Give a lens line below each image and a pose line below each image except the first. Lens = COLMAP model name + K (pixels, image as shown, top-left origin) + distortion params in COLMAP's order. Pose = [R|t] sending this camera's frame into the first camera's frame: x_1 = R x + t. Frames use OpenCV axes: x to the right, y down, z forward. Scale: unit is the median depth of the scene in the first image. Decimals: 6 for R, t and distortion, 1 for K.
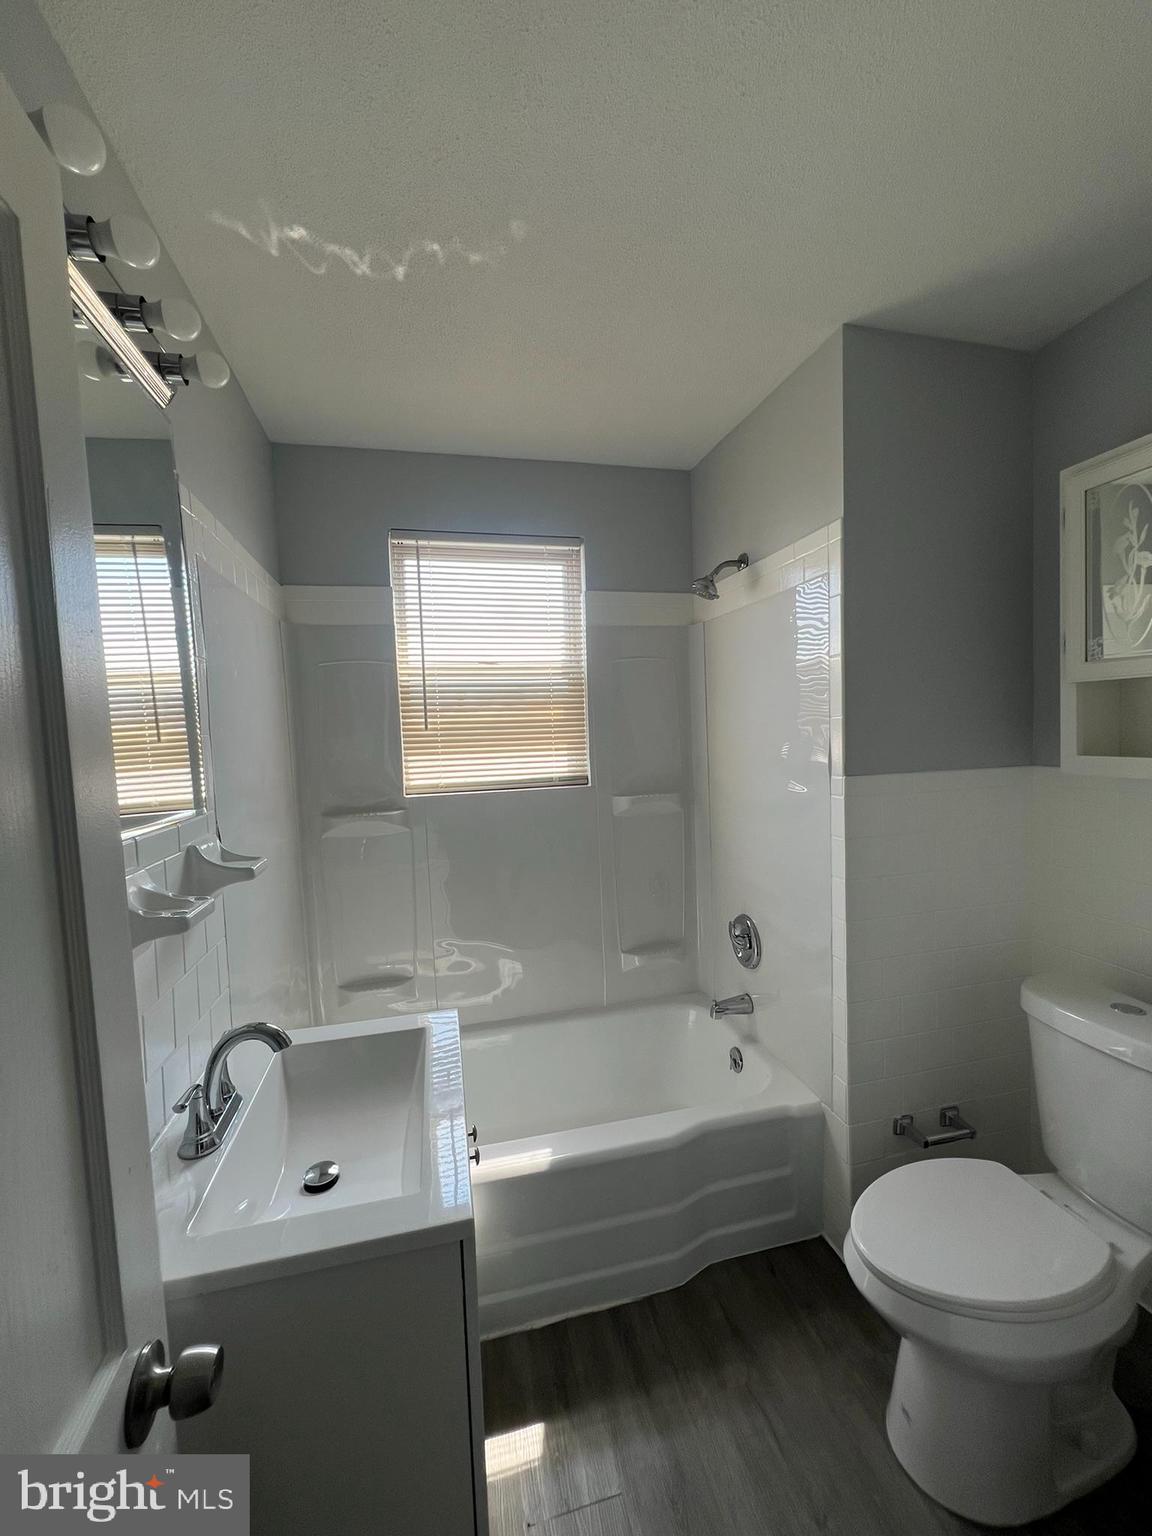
lens RADIAL K [[619.9, 0, 579.0], [0, 619.9, 772.7], [0, 0, 1]] dist [-0.004053, 0.000986]
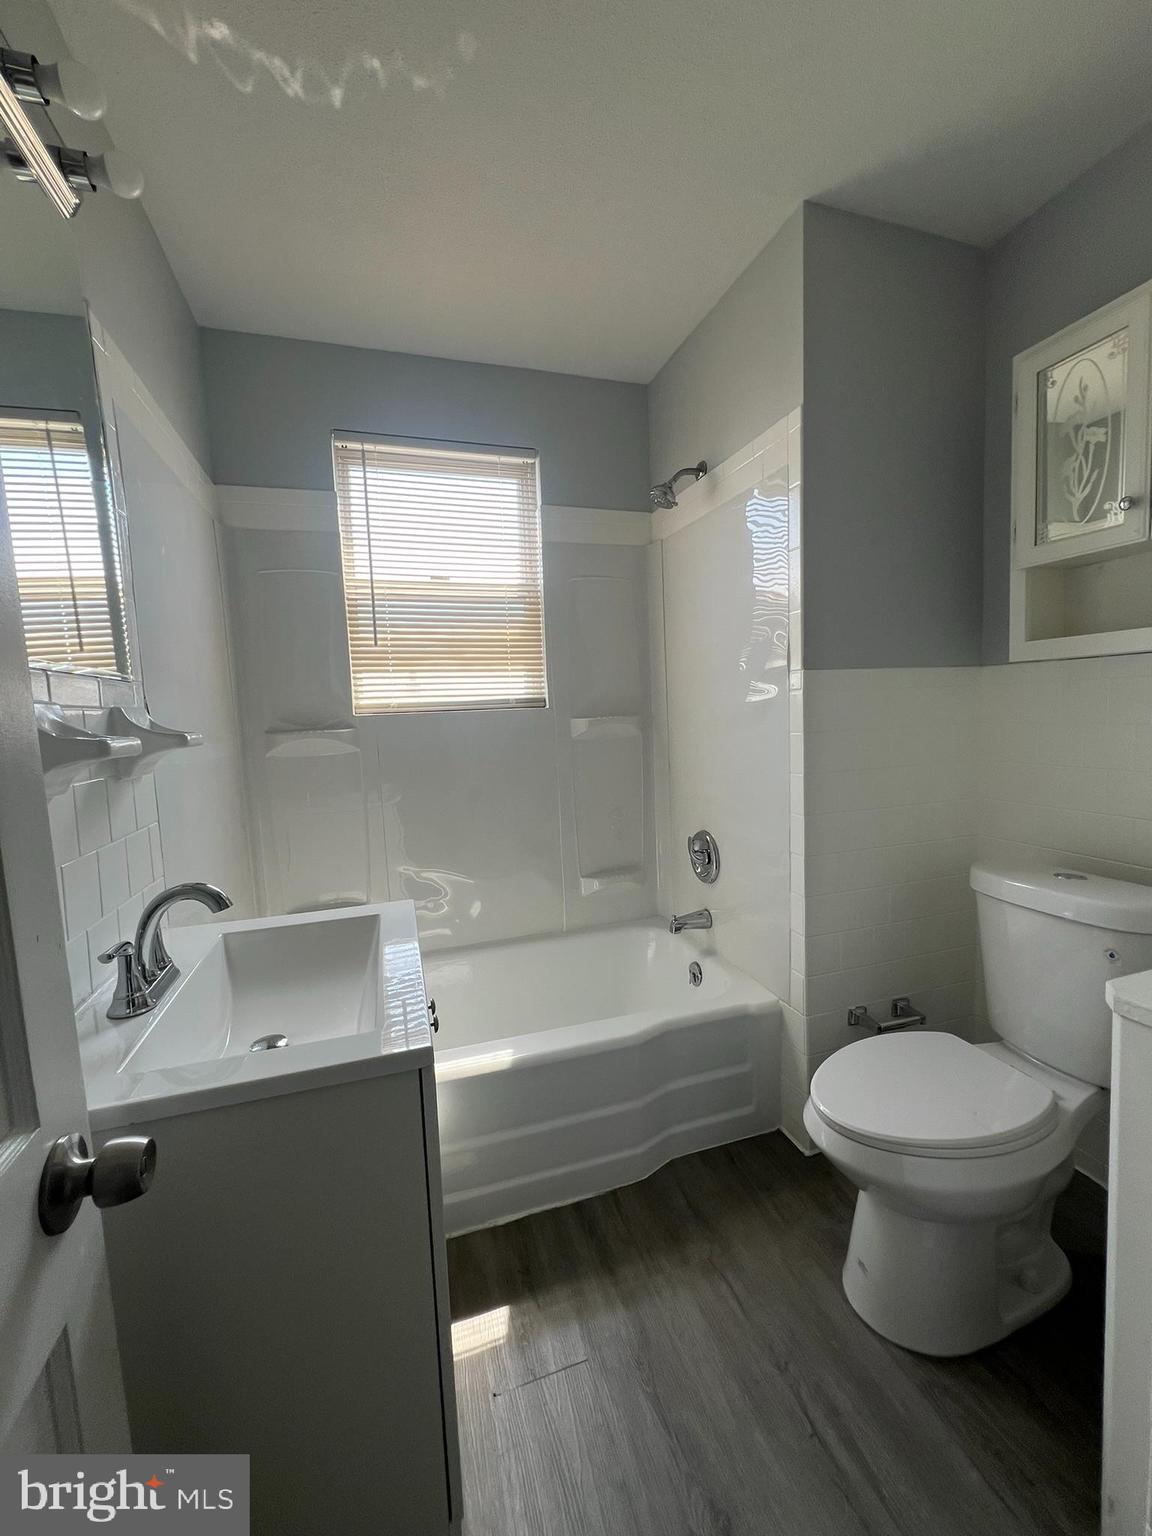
lens RADIAL K [[619.9, 0, 579.4], [0, 619.9, 769.3], [0, 0, 1]] dist [-0.004053, 0.000986]
pose [[0.997404, -0.010091, 0.071304, -0.004779], [0.007868, 0.999476, 0.031391, 0.134731], [-0.071584, -0.030748, 0.996961, 0.024387]]
